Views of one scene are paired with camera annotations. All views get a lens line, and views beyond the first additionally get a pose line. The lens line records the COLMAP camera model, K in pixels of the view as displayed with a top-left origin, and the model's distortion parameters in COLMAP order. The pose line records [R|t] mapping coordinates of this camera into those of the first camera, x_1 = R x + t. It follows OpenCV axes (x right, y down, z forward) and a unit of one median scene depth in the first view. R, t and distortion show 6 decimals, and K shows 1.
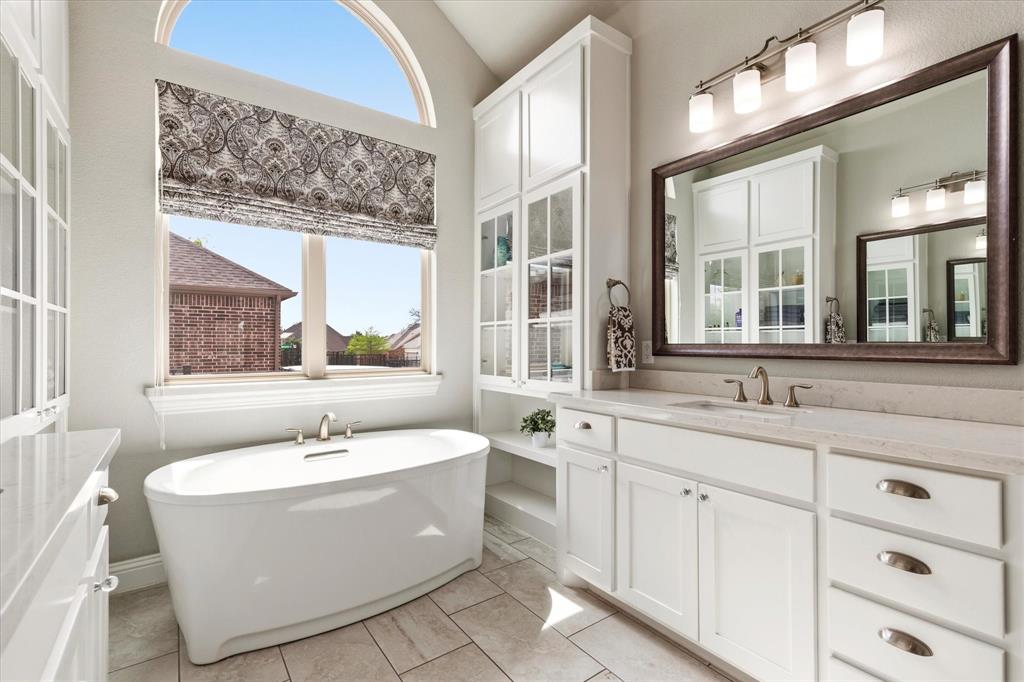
lens RADIAL K [[456.2, 0, 512.0], [0, 456.2, 341.0], [0, 0, 1]] dist [0.007670, -0.000347]
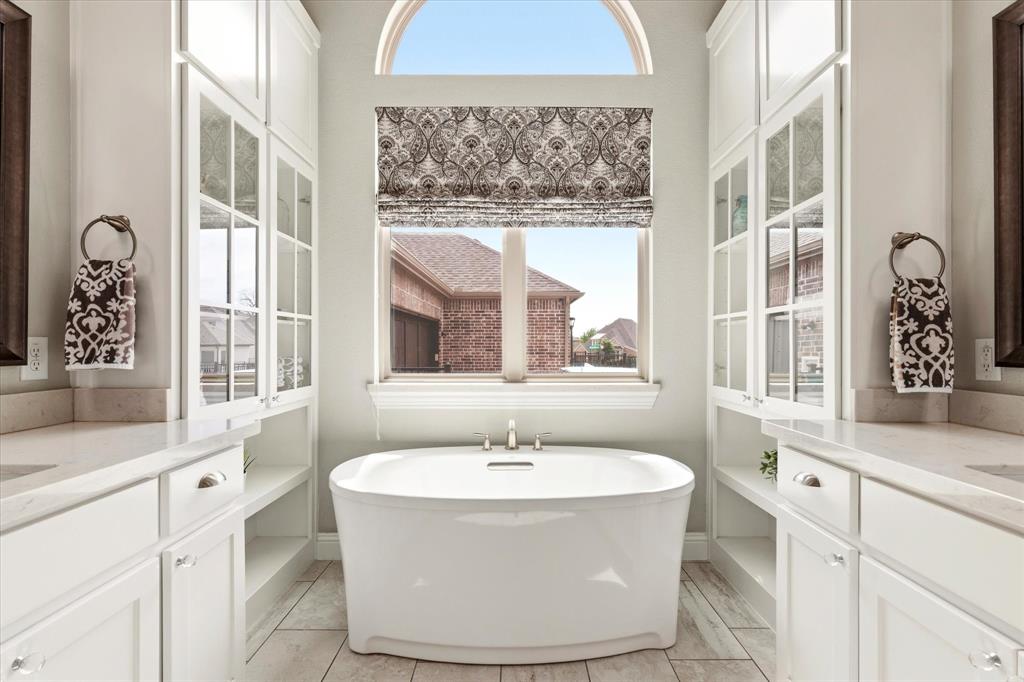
lens RADIAL K [[500.0, 0, 506.2], [0, 500.0, 342.4], [0, 0, 1]] dist [0.000200, -0.000563]
pose [[0.810713, -0.002797, -0.585437, 0.177389], [0.003794, 0.999993, 0.000475, 0.001605], [0.585431, -0.002606, 0.810718, 0.184403]]
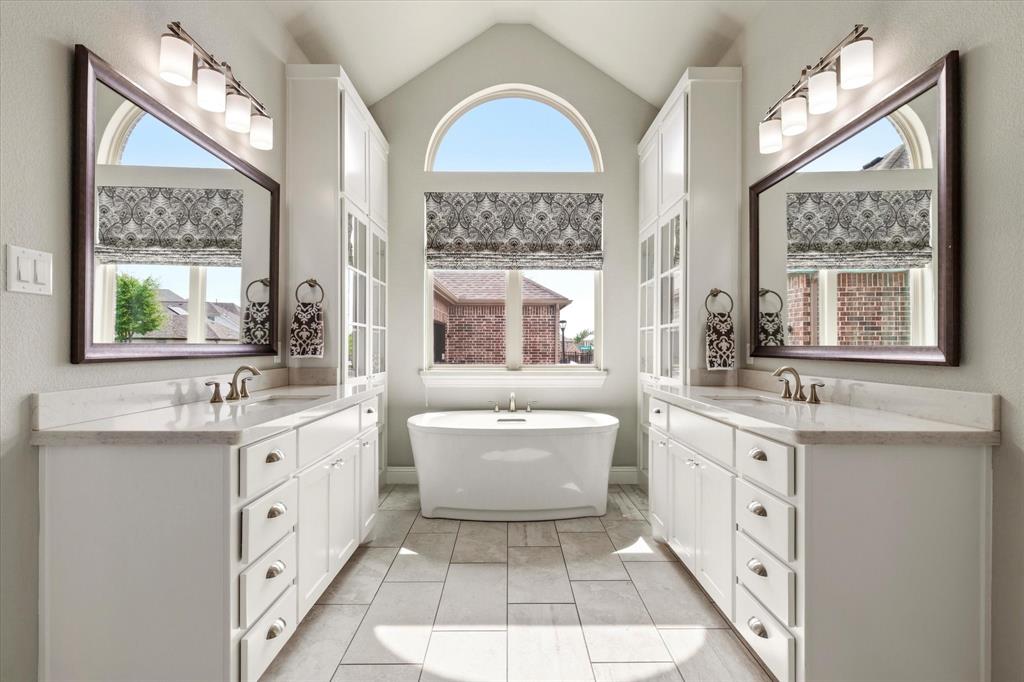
lens RADIAL K [[463.7, 0, 509.4], [0, 463.7, 343.0], [0, 0, 1]] dist [0.011312, -0.000398]
pose [[0.818848, -0.001886, -0.574007, 0.452067], [0.002020, 0.999998, -0.000404, -0.001763], [0.574006, -0.000829, 0.818850, -0.230777]]
